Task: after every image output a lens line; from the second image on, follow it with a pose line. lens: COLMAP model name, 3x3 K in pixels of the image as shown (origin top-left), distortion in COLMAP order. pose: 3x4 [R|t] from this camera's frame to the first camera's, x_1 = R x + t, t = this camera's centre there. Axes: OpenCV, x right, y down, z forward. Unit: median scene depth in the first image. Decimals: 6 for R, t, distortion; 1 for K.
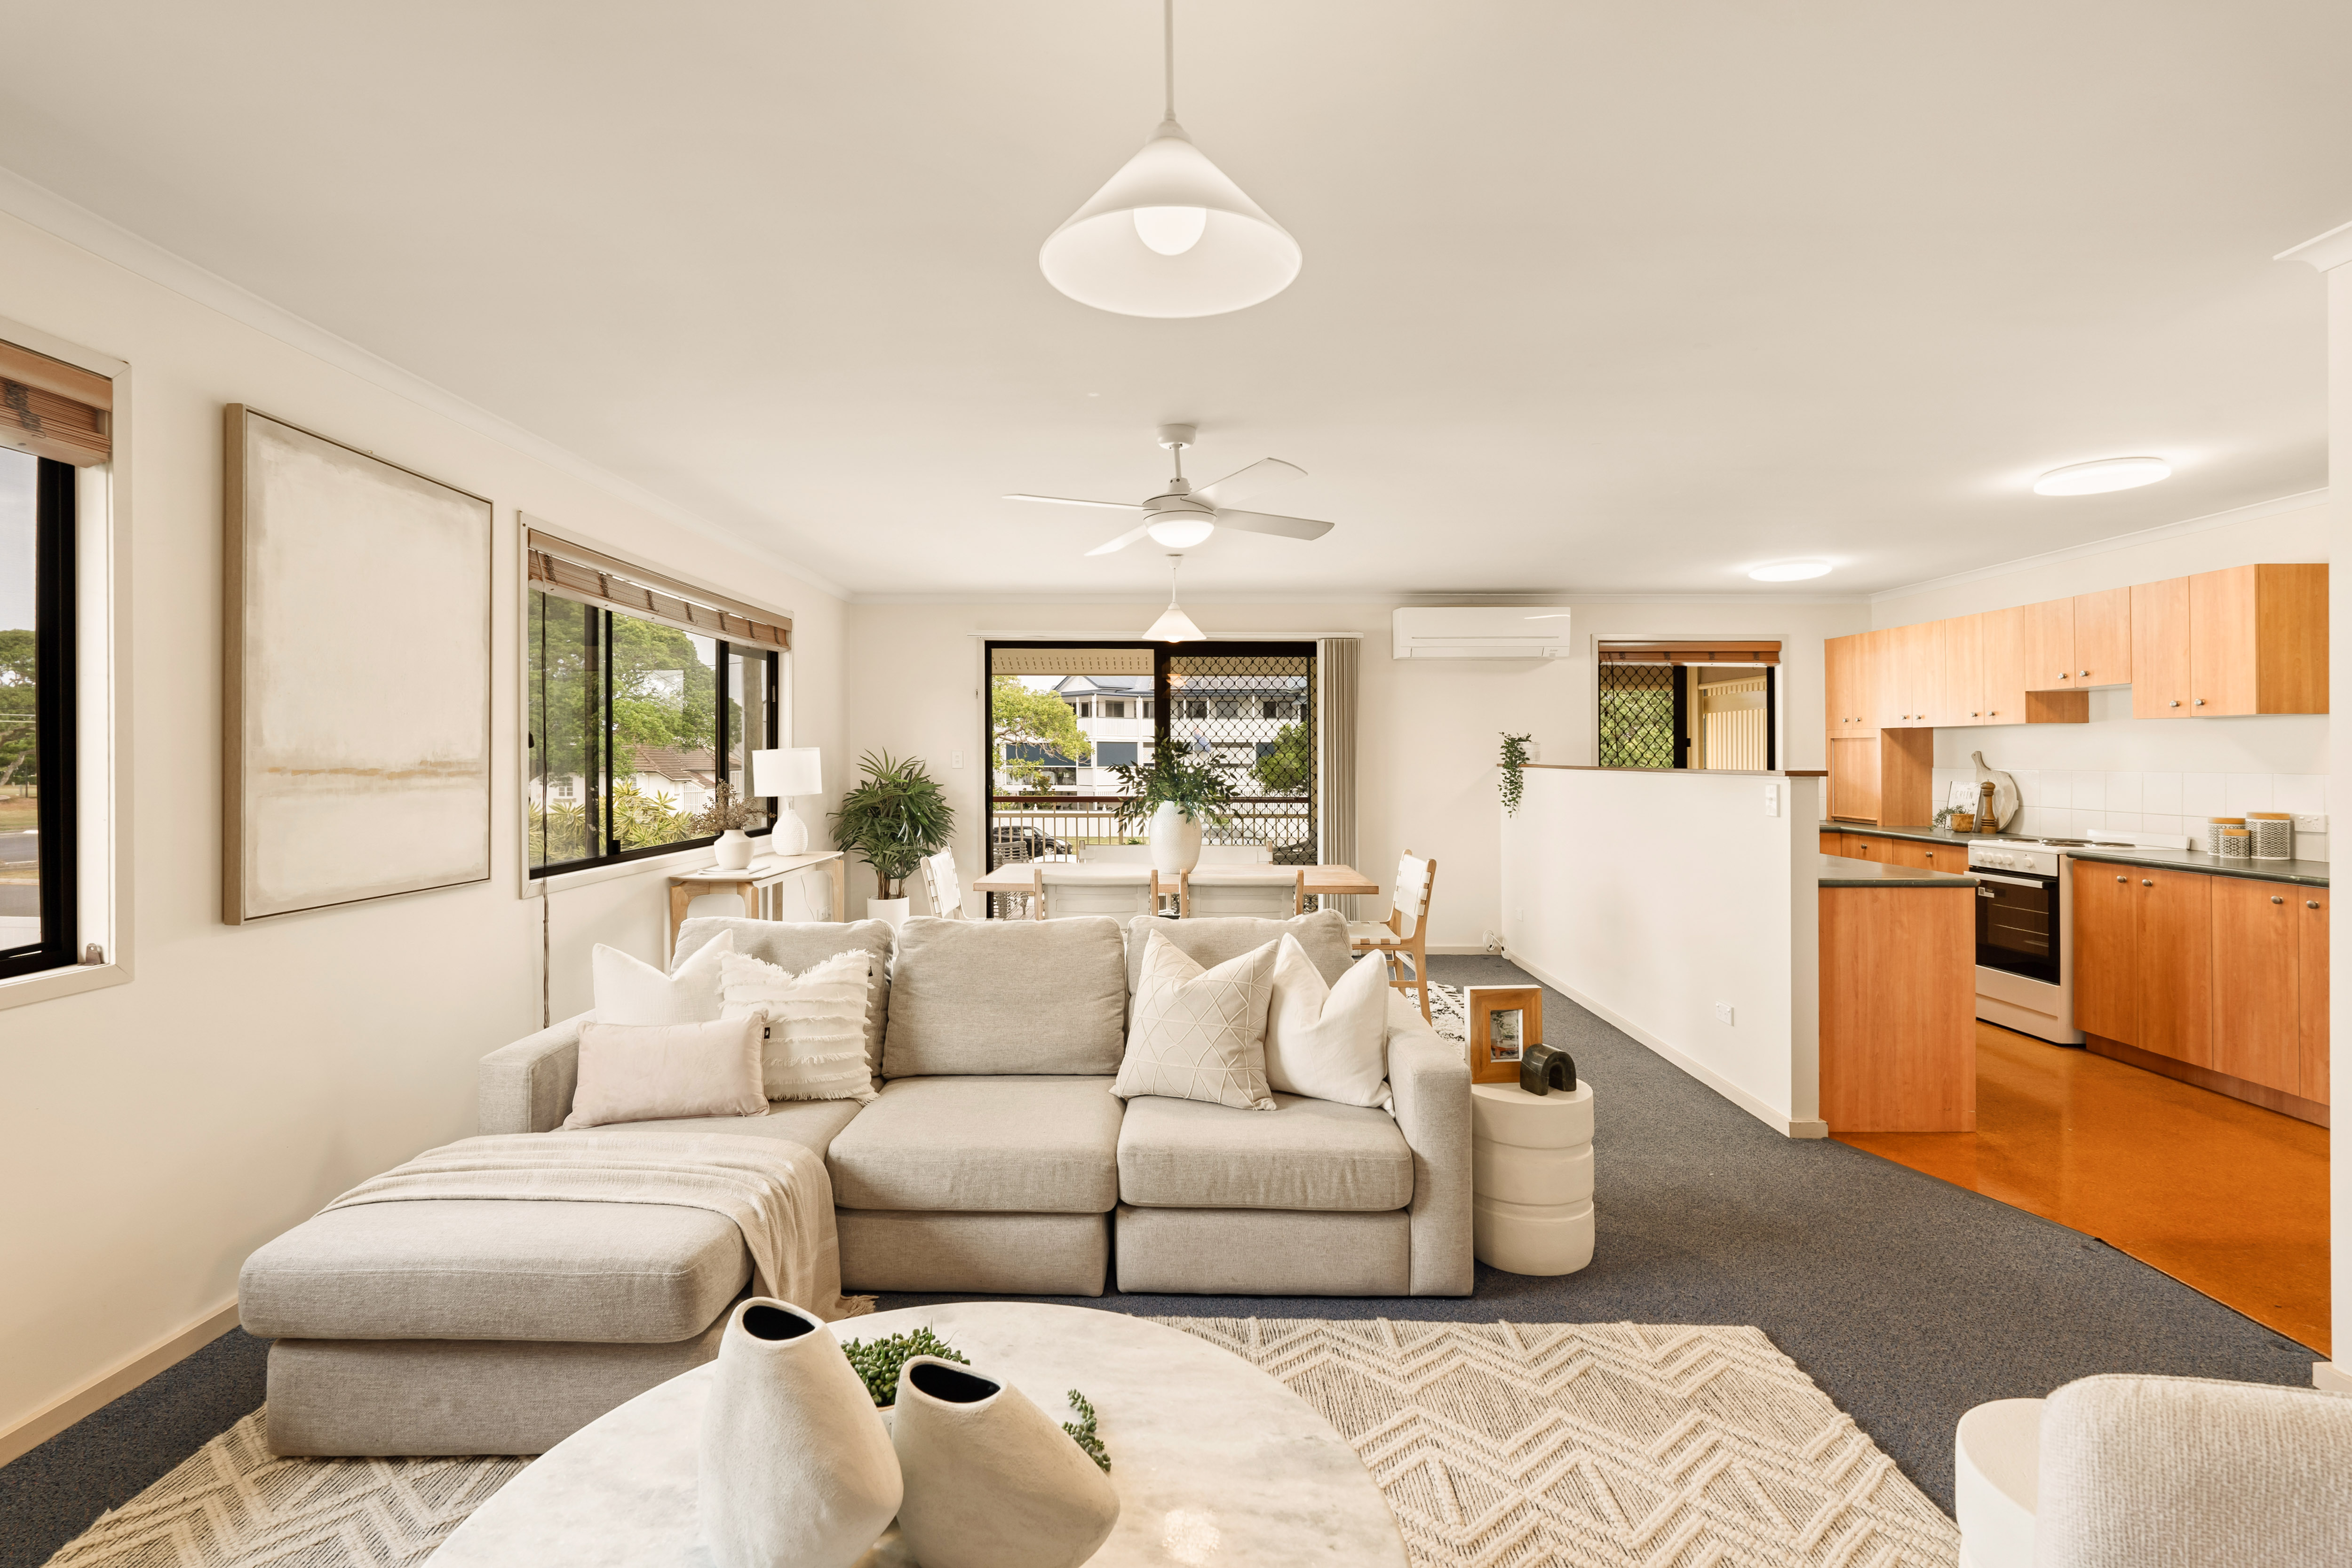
lens RADIAL K [[1048.3, 0, 1173.6], [0, 1048.3, 738.7], [0, 0, 1]] dist [-0.005225, 0.000313]
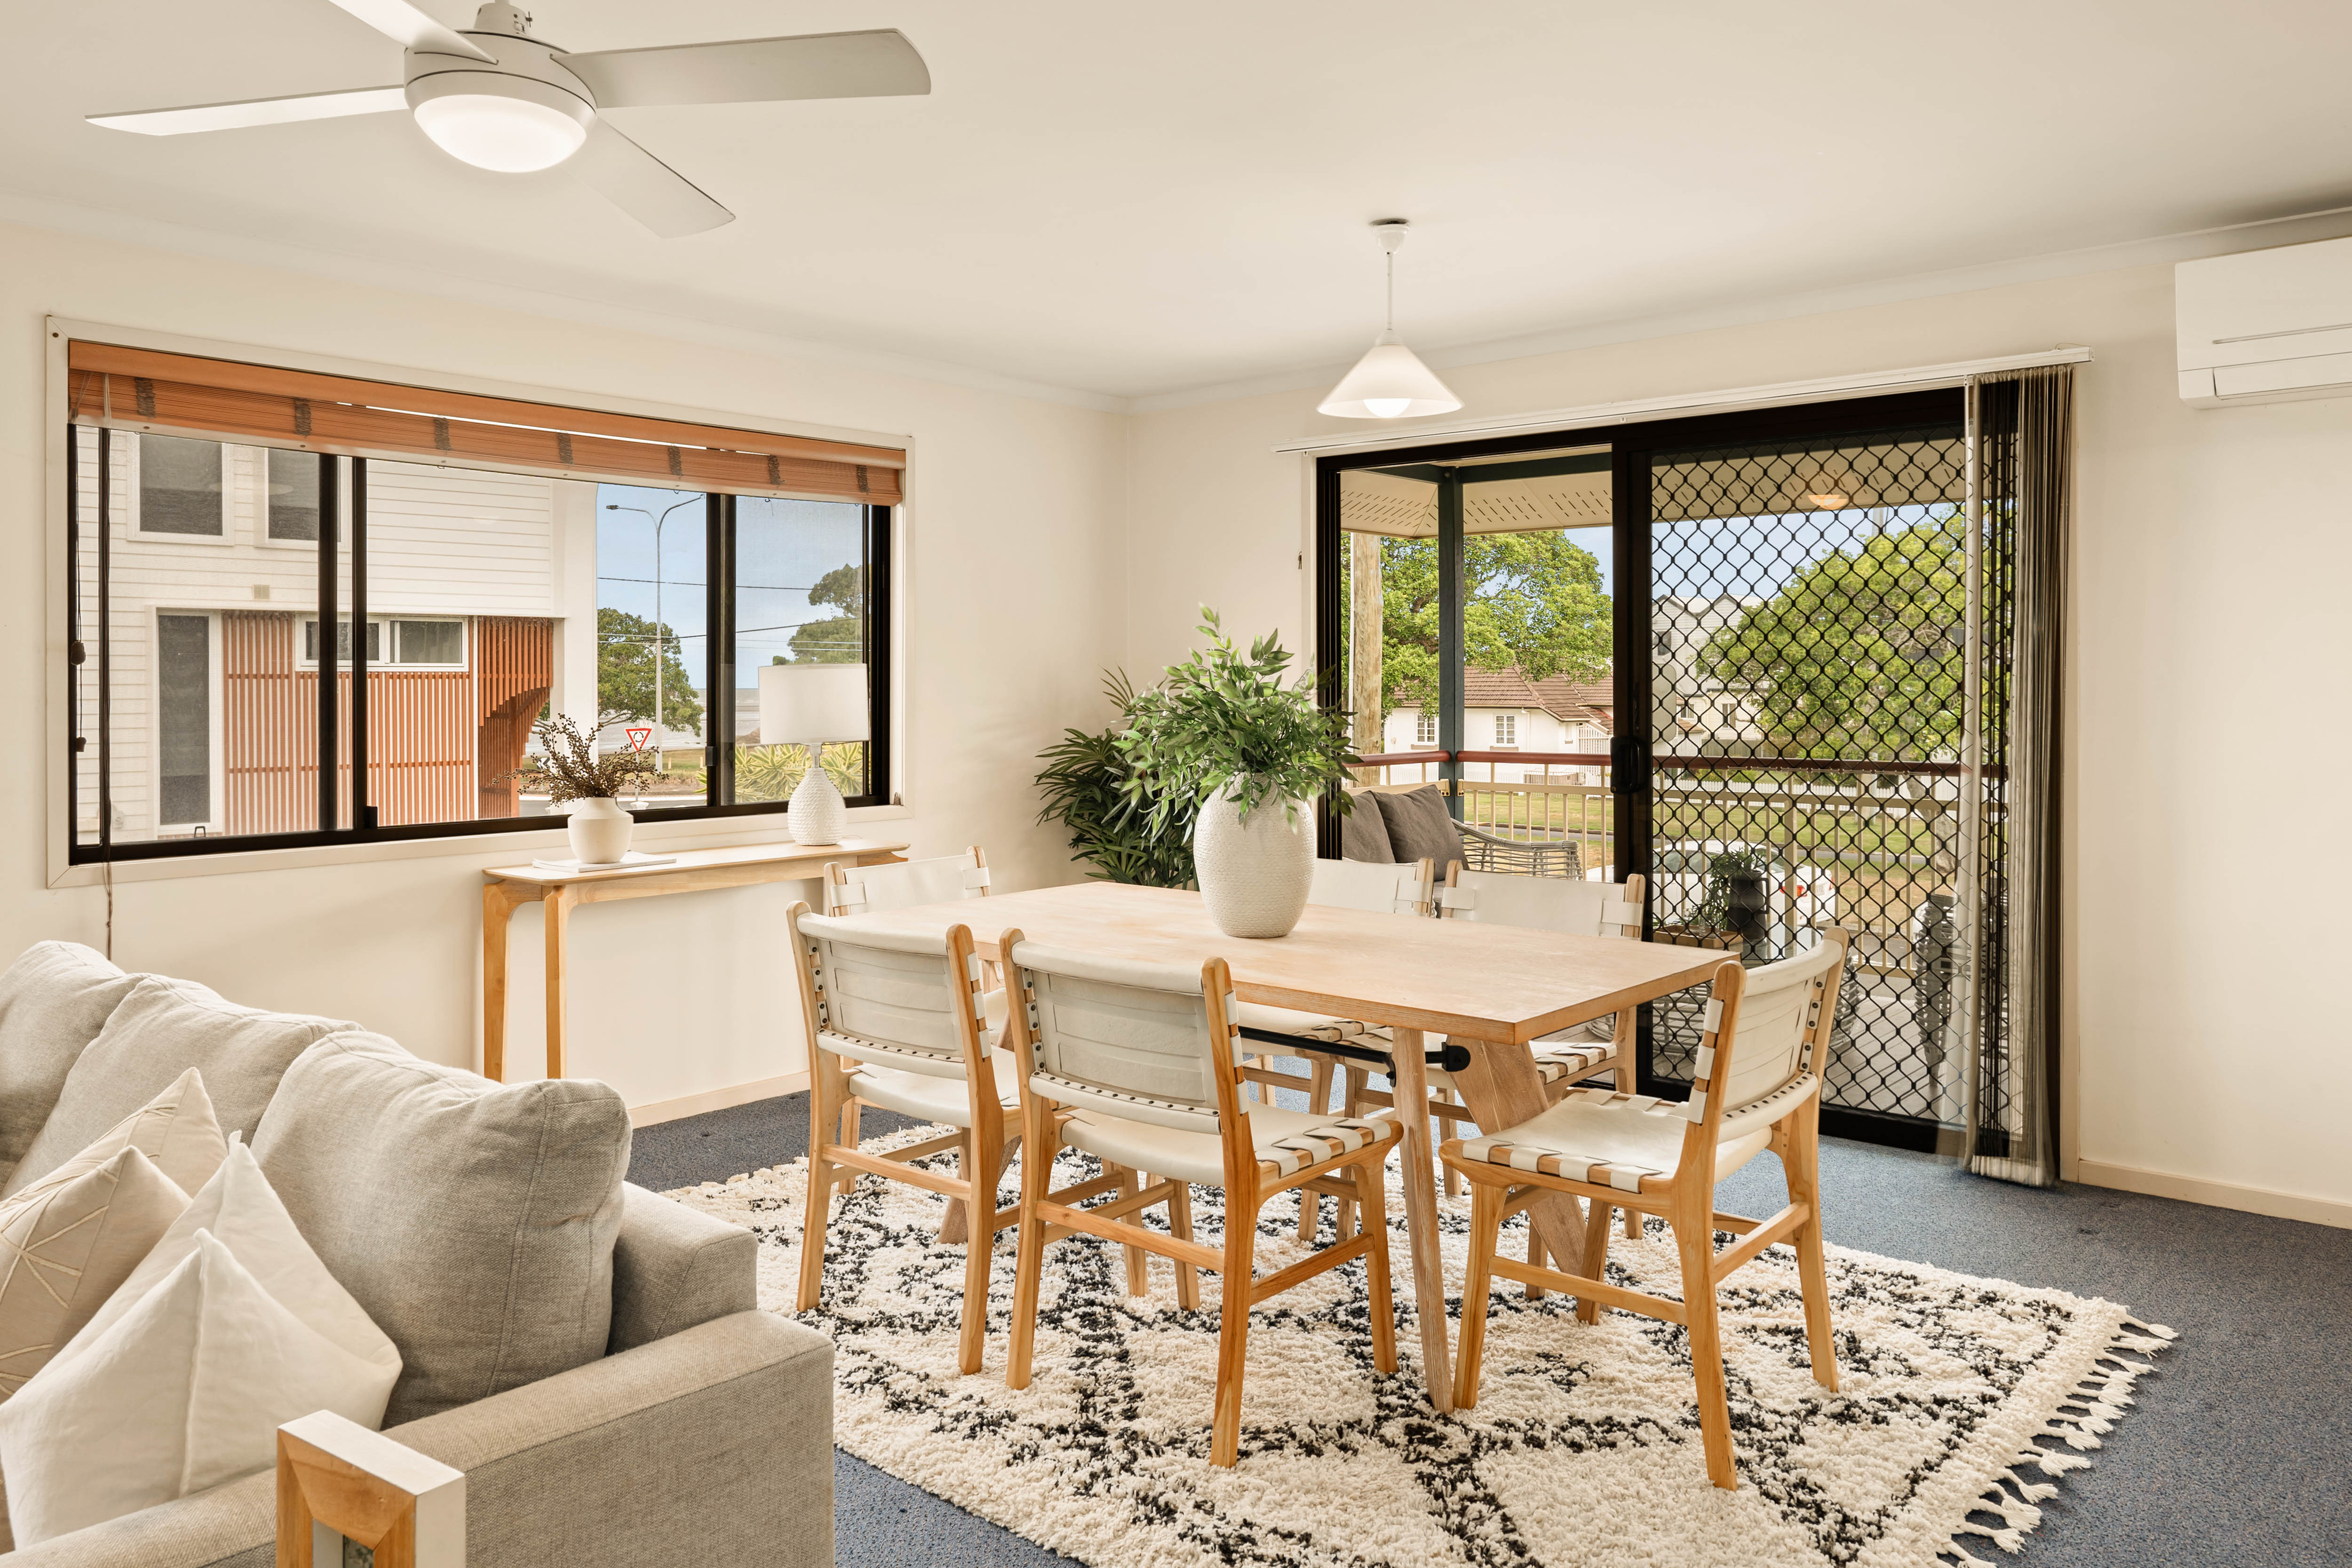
lens RADIAL K [[1657.0, 0, 1225.0], [0, 1657.0, 678.6], [0, 0, 1]] dist [-0.008082, -0.000319]
pose [[0.768873, -0.005896, -0.639374, 0.516910], [0.014237, 0.999867, 0.007899, 0.016323], [0.639243, -0.015176, 0.768855, 0.531635]]
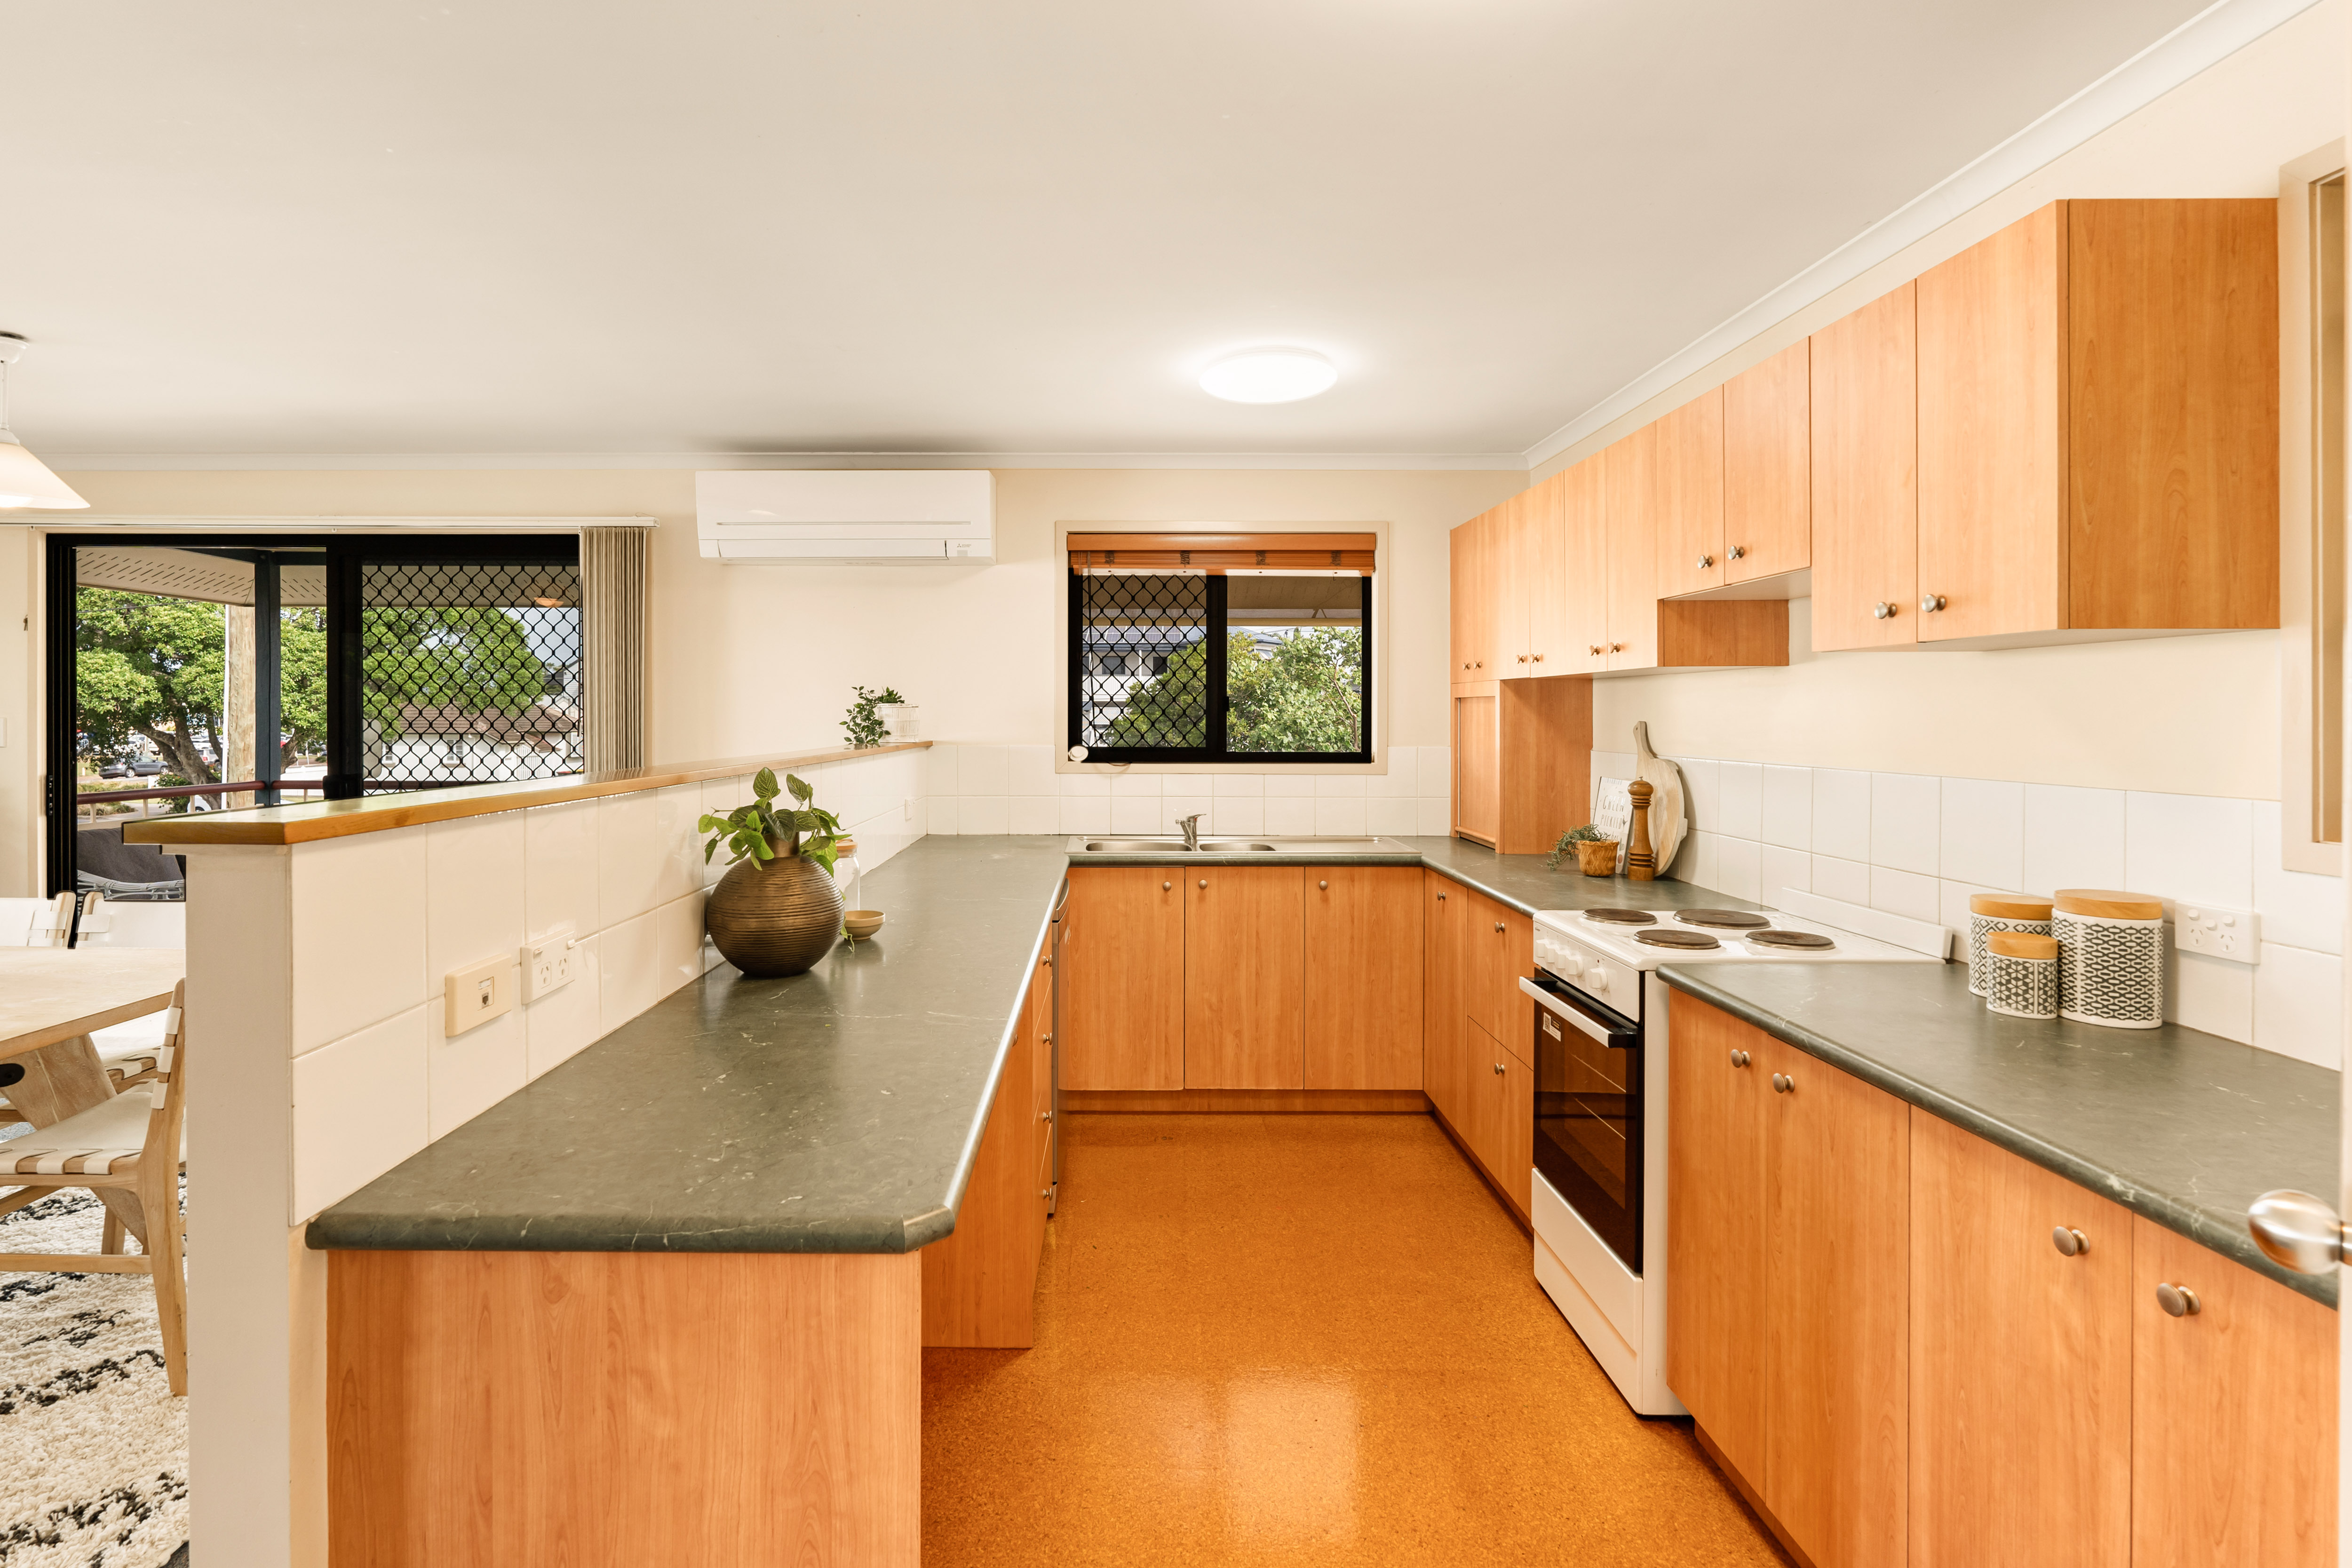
lens RADIAL K [[1101.2, 0, 1107.8], [0, 1101.2, 706.4], [0, 0, 1]] dist [-0.008523, 0.001054]
pose [[0.999999, -0.000107, -0.001078, 0.694719], [0.000117, 0.999958, 0.009115, -0.001300], [0.001077, -0.009115, 0.999958, 0.610283]]
